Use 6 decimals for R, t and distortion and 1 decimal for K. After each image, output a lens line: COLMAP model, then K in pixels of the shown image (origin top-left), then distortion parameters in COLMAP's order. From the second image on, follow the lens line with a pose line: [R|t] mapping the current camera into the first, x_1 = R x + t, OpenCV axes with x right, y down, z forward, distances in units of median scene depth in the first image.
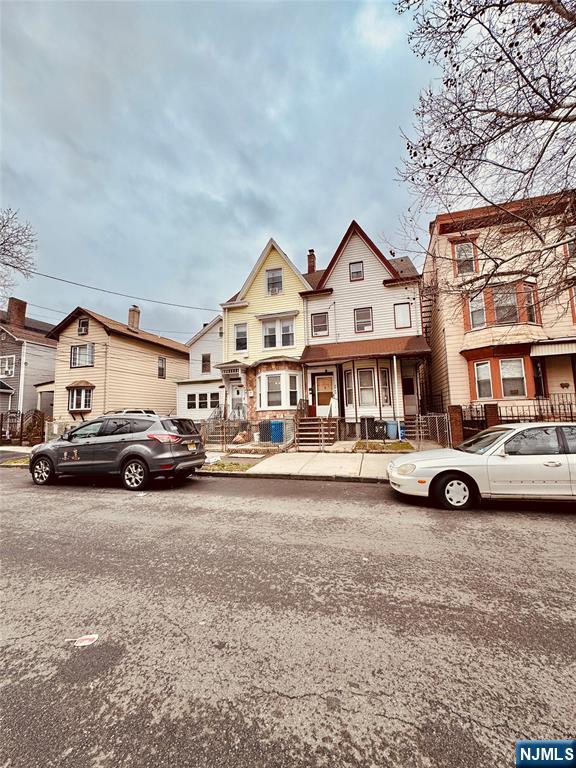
lens RADIAL K [[305.2, 0, 289.0], [0, 305.2, 384.3], [0, 0, 1]] dist [-0.001830, 0.000092]
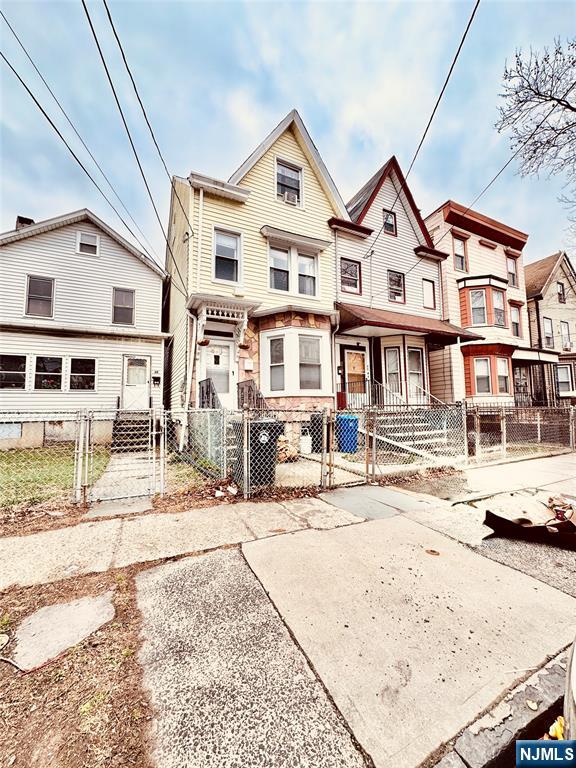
lens RADIAL K [[305.2, 0, 289.0], [0, 305.2, 384.3], [0, 0, 1]] dist [-0.001830, 0.000092]
pose [[0.733245, 0.073486, 0.675982, -0.448829], [-0.075415, 0.996798, -0.026558, 0.076676], [-0.675770, -0.031506, 0.736439, 0.575149]]
